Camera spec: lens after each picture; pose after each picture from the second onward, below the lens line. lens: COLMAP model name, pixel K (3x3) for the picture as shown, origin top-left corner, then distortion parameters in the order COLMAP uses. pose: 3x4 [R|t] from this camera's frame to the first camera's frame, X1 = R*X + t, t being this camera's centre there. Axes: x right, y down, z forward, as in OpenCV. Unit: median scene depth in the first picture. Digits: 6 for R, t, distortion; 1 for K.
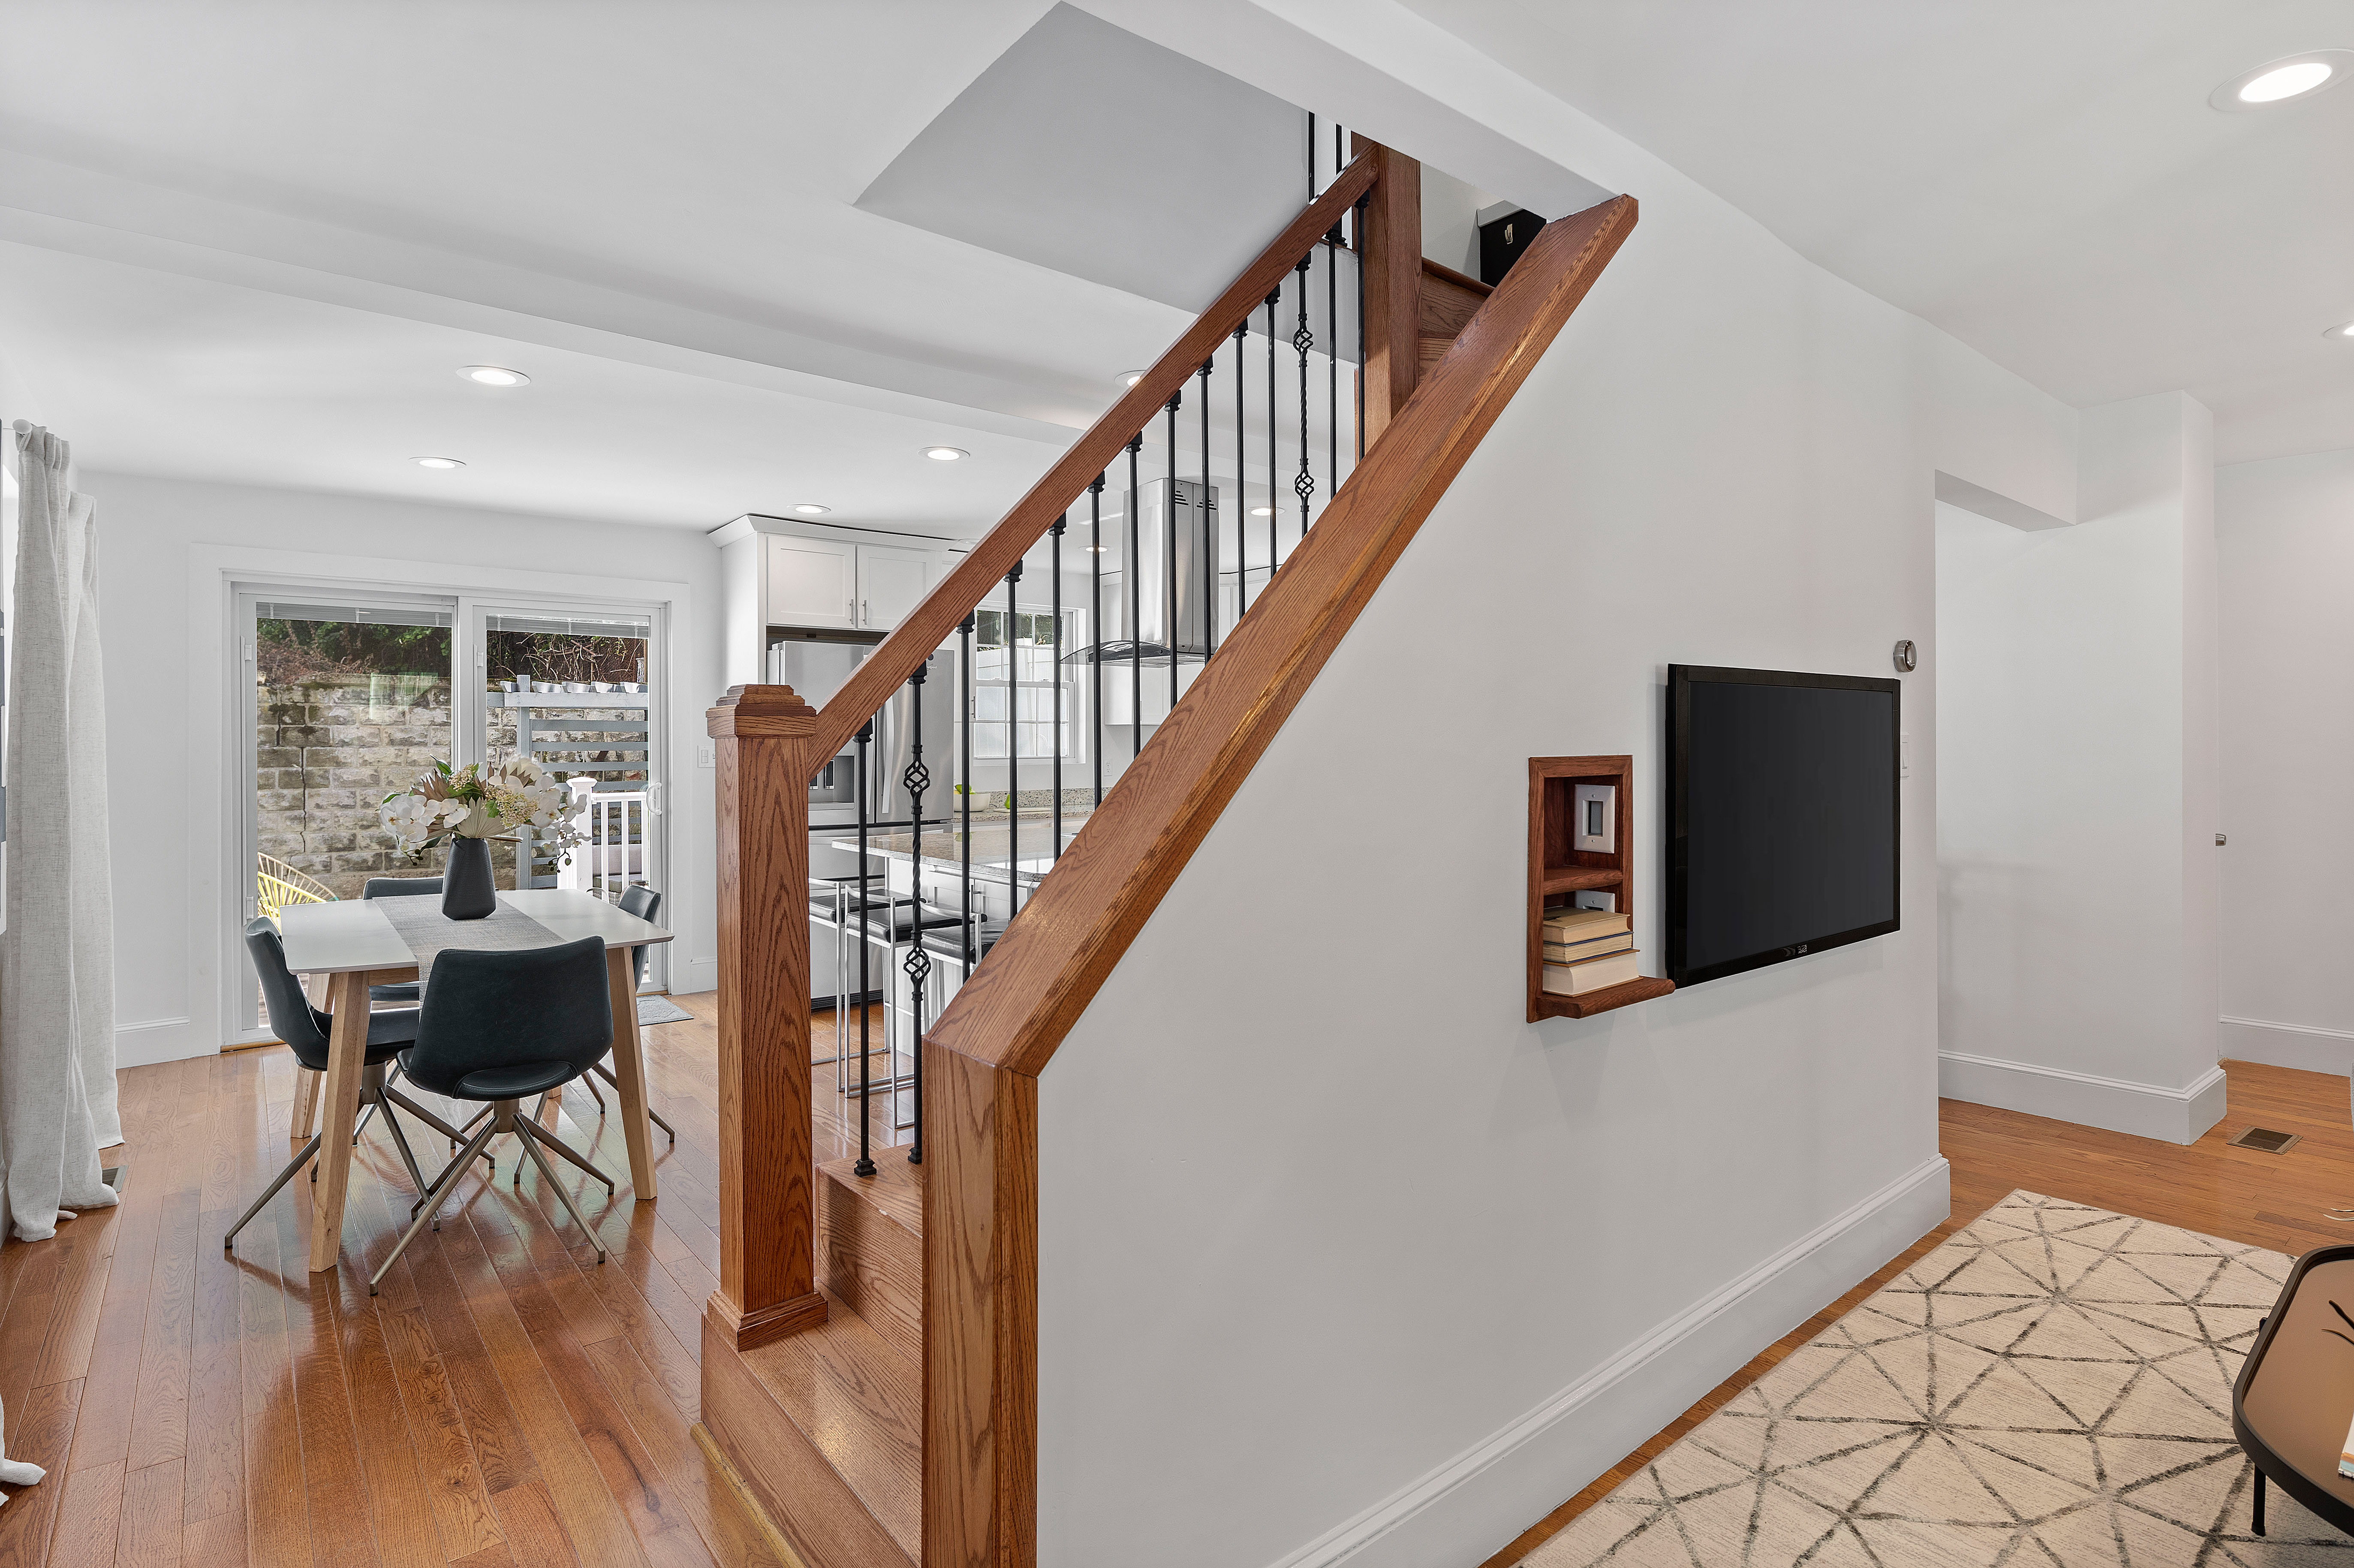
lens RADIAL K [[1189.4, 0, 1172.8], [0, 1189.4, 744.9], [0, 0, 1]] dist [-0.001177, -0.000424]
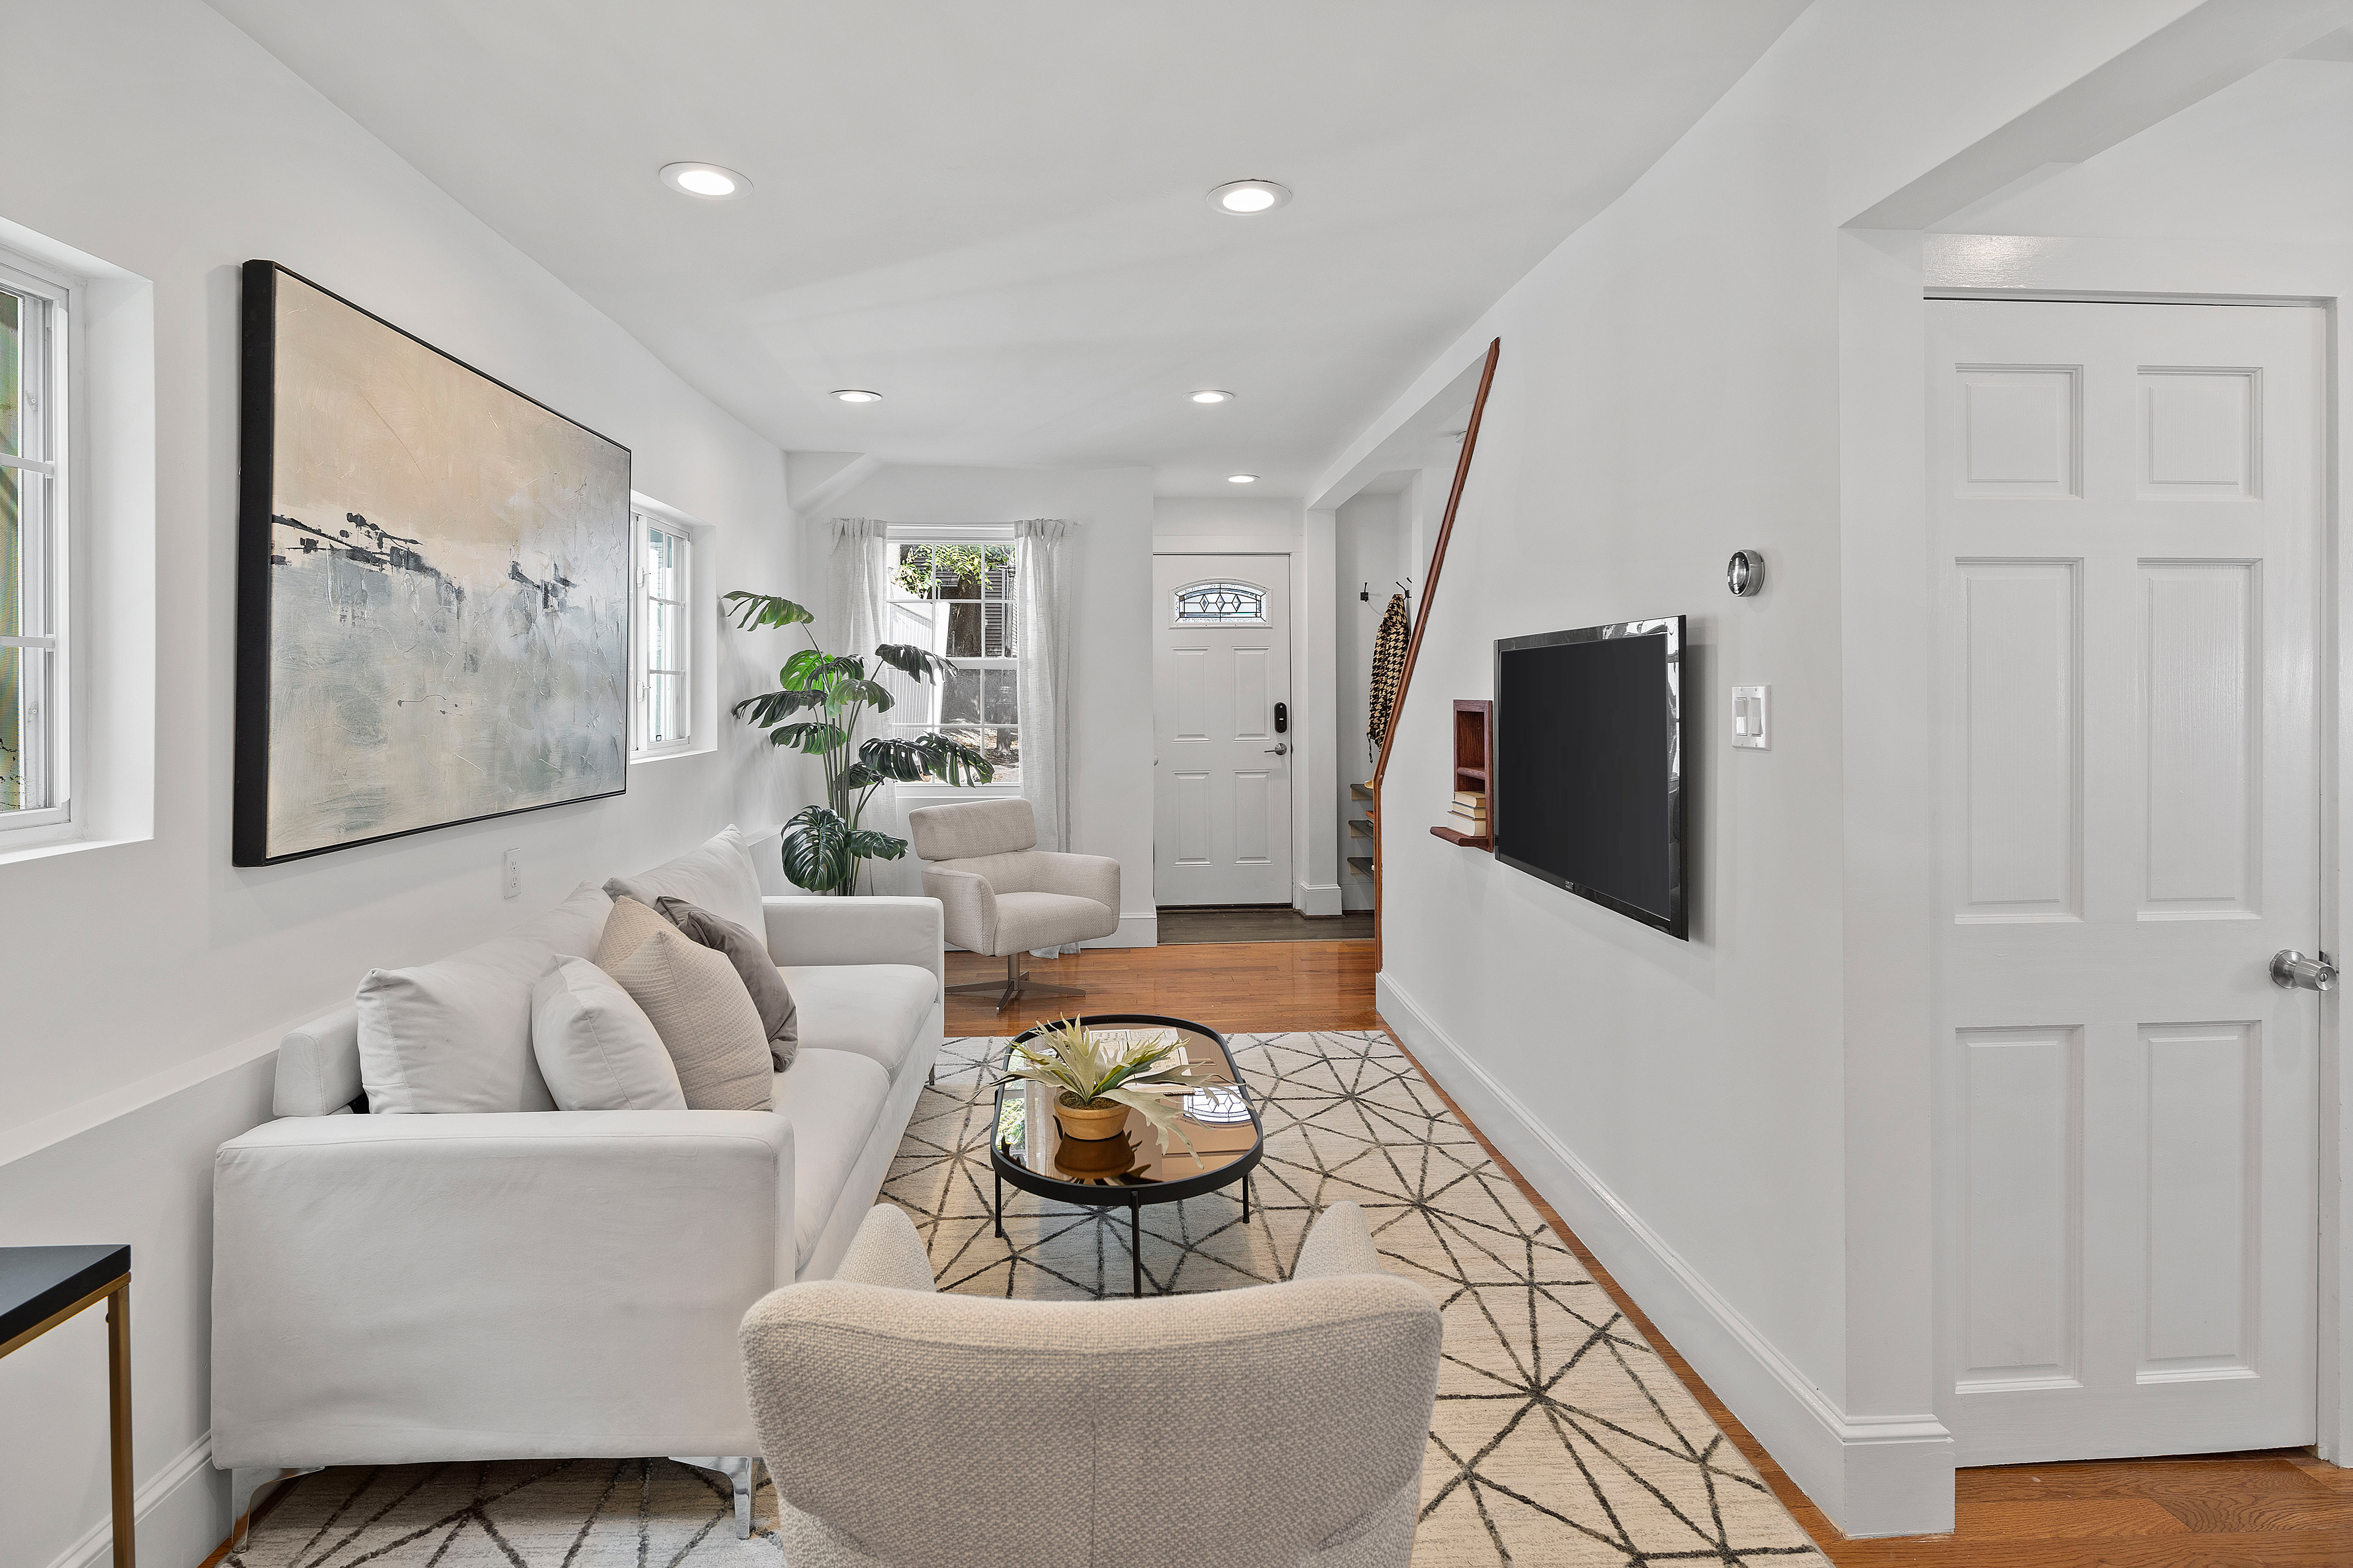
lens RADIAL K [[1182.9, 0, 1167.1], [0, 1182.9, 698.2], [0, 0, 1]] dist [0.000821, -0.002721]
pose [[-0.588991, 0.008100, -0.808099, 0.720467], [0.002836, 0.999964, 0.007956, -0.002242], [0.808135, 0.002394, -0.588993, 0.597510]]
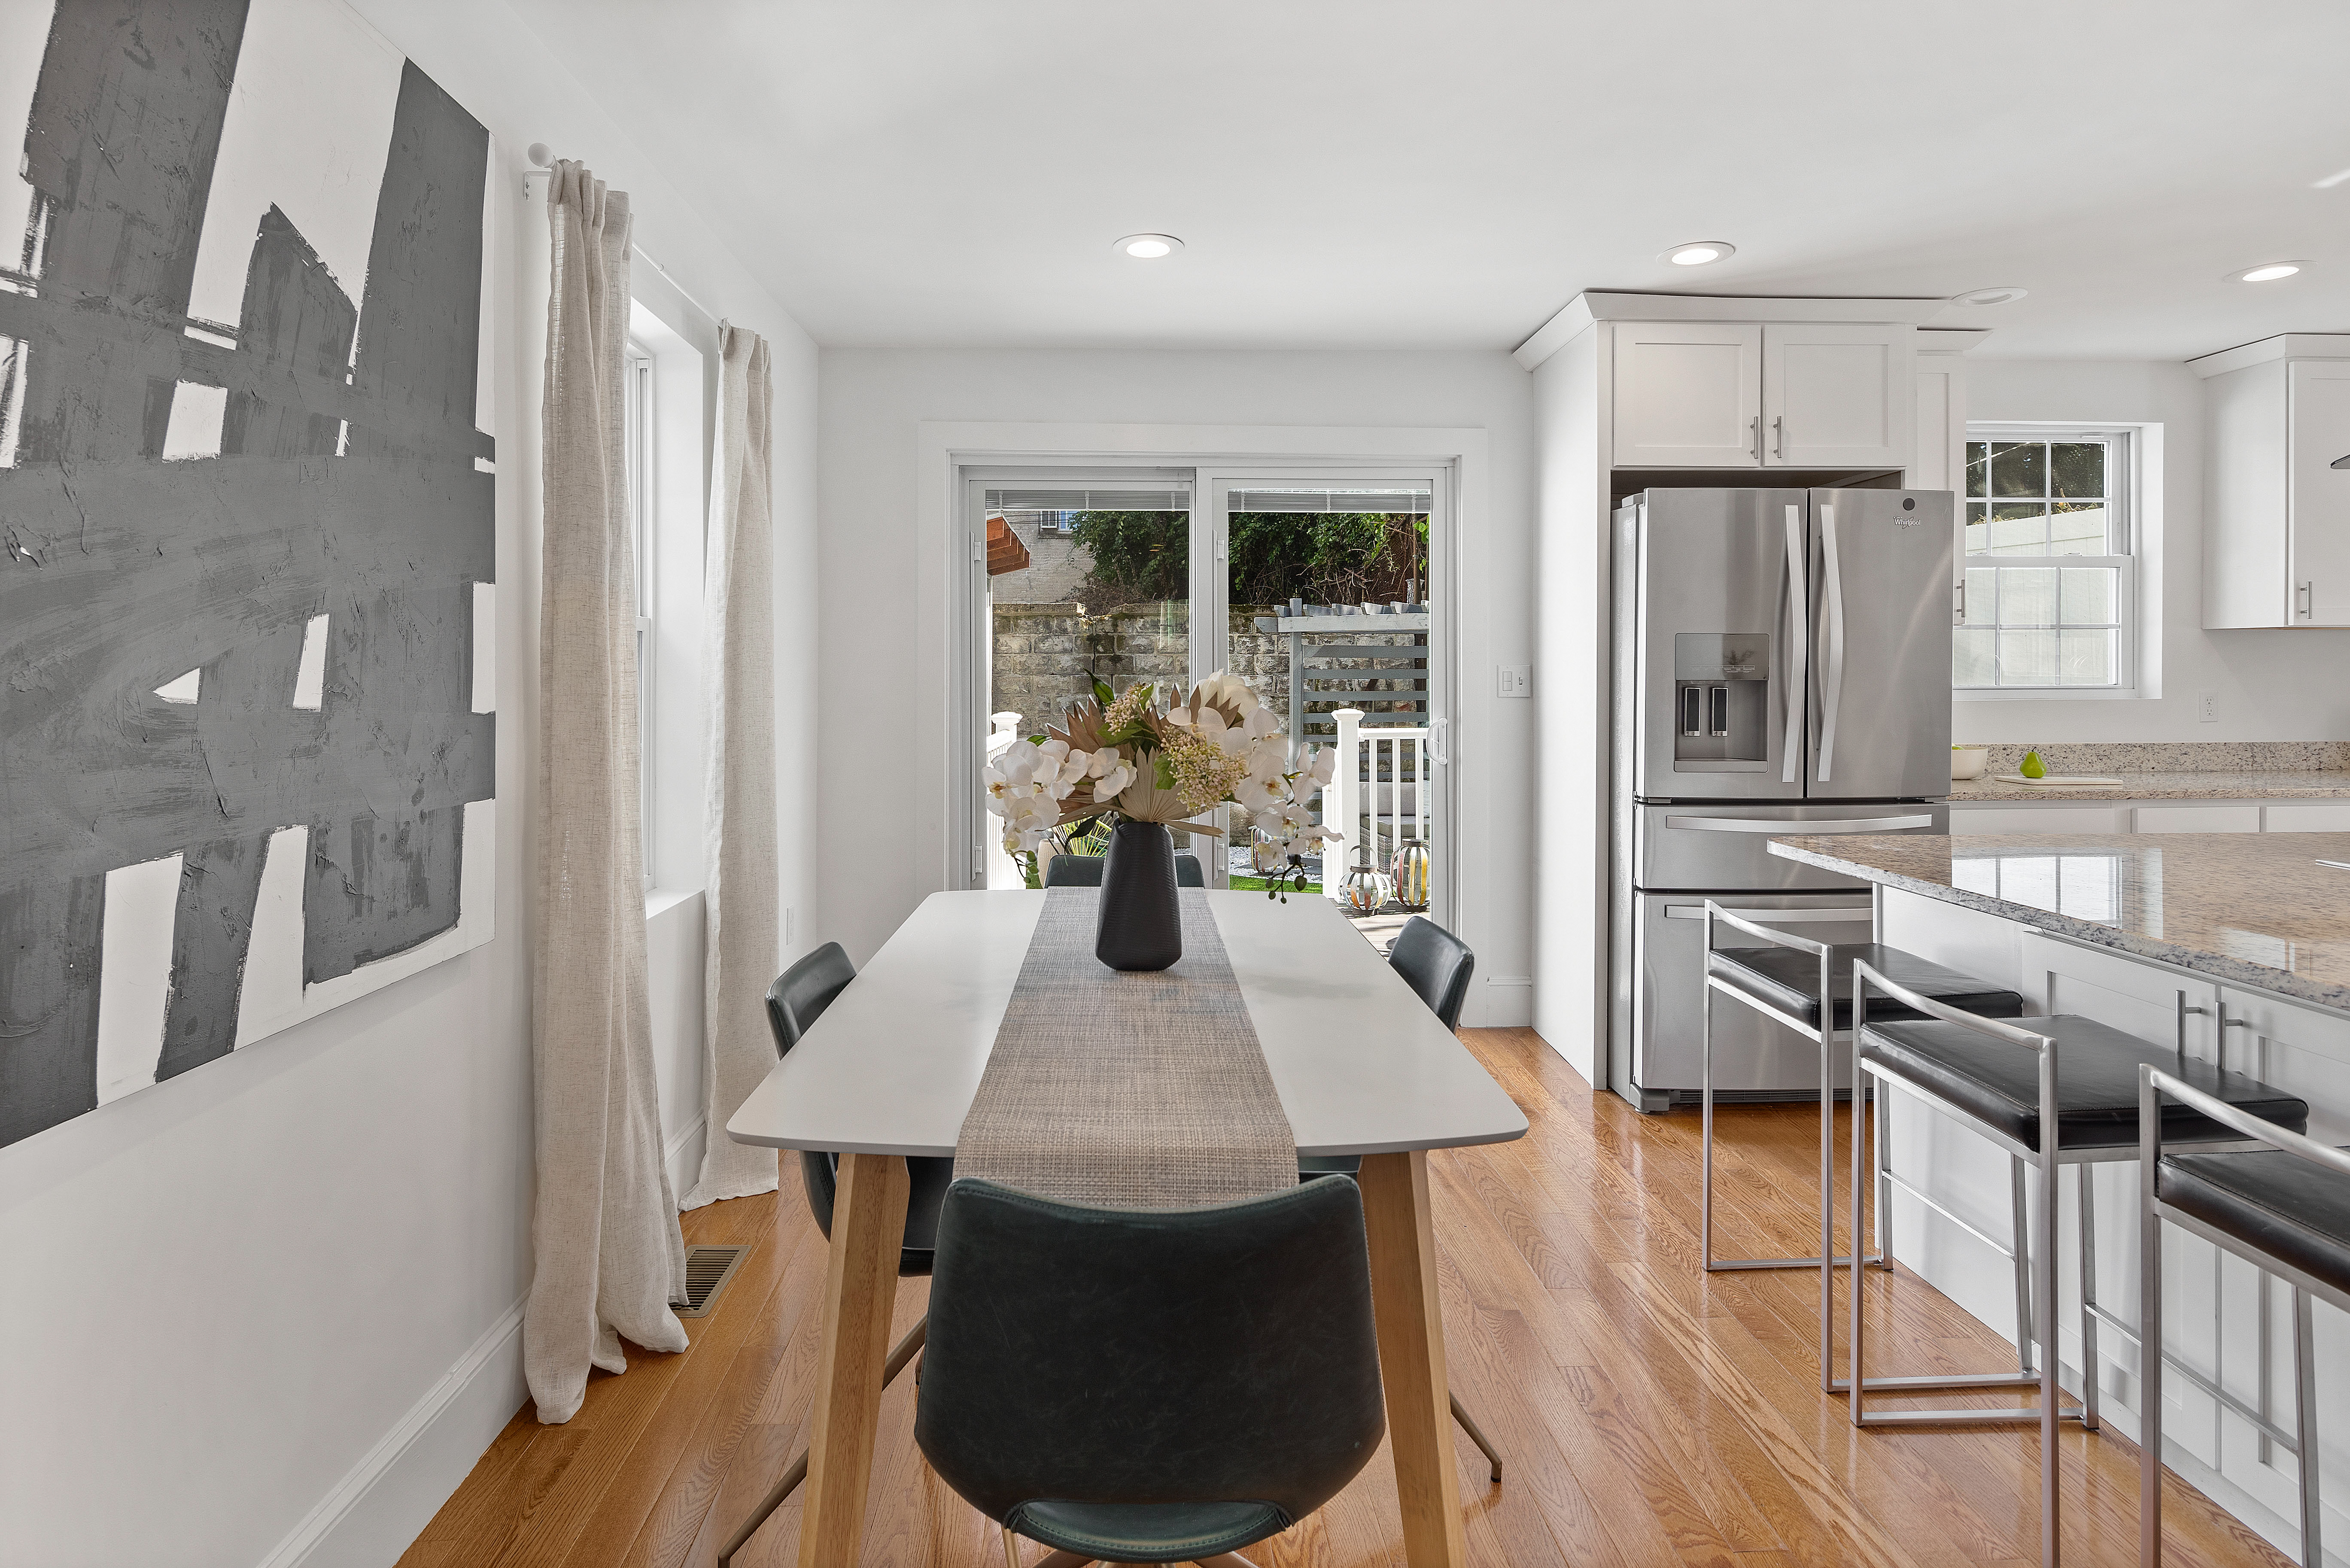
lens RADIAL K [[1176.0, 0, 1151.2], [0, 1176.0, 673.4], [0, 0, 1]] dist [-0.001356, -0.001915]
pose [[0.805626, -0.000288, -0.592424, -0.170252], [-0.001667, 0.999995, -0.002752, 0.007902], [0.592422, 0.003205, 0.805622, 0.361019]]
